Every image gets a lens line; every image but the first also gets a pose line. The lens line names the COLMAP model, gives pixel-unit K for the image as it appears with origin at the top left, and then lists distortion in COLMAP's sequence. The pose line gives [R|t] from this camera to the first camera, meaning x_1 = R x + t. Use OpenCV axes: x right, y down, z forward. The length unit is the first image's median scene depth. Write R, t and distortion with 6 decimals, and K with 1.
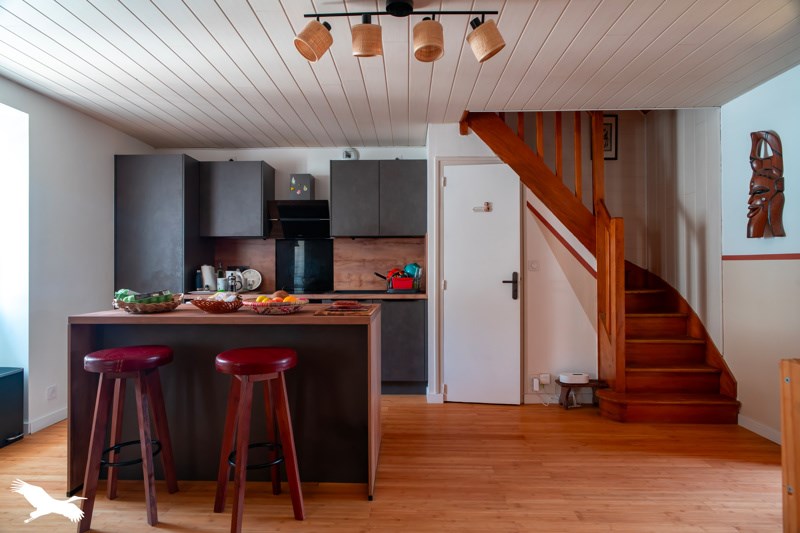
lens RADIAL K [[453.8, 0, 399.5], [0, 453.8, 265.4], [0, 0, 1]] dist [-0.014345, 0.008292]
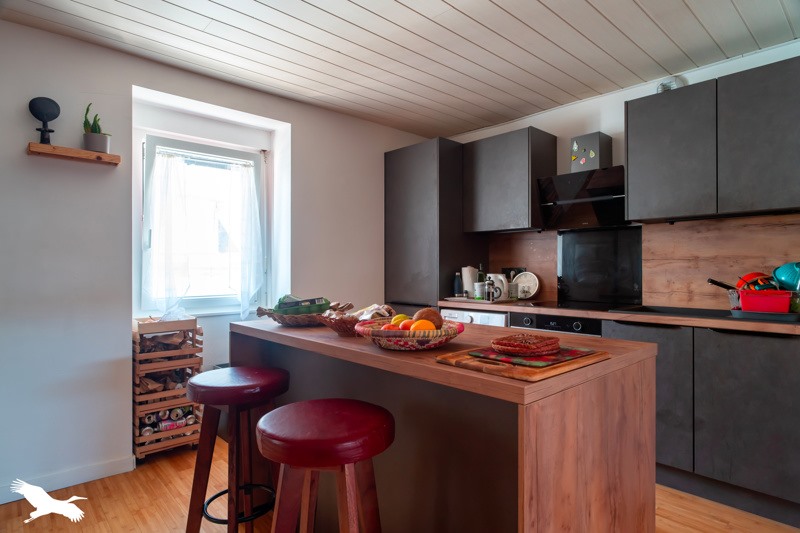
lens RADIAL K [[453.8, 0, 398.0], [0, 453.8, 266.4], [0, 0, 1]] dist [-0.014345, 0.008292]
pose [[0.694998, -0.001362, -0.719011, 0.079441], [-0.000300, 0.999998, -0.002184, 0.001239], [0.719012, 0.001733, 0.694996, 0.316092]]
